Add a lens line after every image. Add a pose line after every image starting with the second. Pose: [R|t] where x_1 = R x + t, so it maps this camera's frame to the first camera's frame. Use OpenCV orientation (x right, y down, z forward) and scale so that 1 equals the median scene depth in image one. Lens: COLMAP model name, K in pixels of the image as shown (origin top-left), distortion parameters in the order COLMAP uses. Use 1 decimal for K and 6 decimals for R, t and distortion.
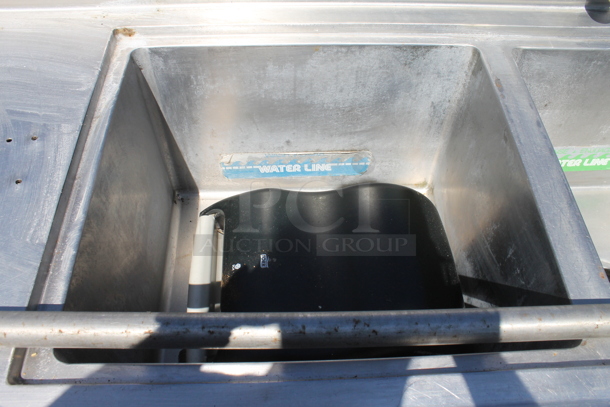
lens RADIAL K [[525.0, 0, 305.0], [0, 525.0, 203.5], [0, 0, 1]] dist [-0.040716, -0.001300]
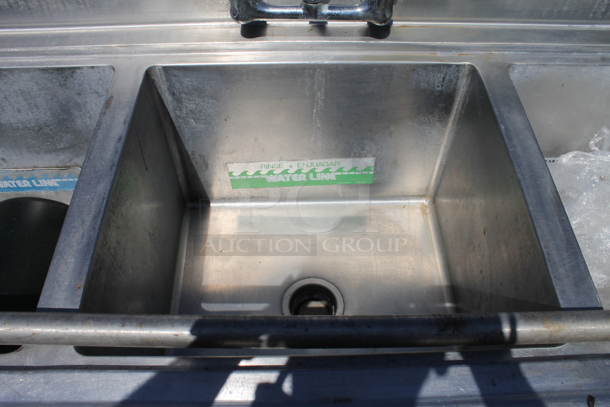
lens RADIAL K [[491.0, 0, 305.0], [0, 491.0, 230.9], [0, 0, 1]] dist [-0.042799, 0.003542]
pose [[0.999577, -0.010544, -0.027088, 0.644356], [0.011657, 0.999079, 0.041291, -0.004430], [0.026627, -0.041589, 0.998780, 0.013614]]
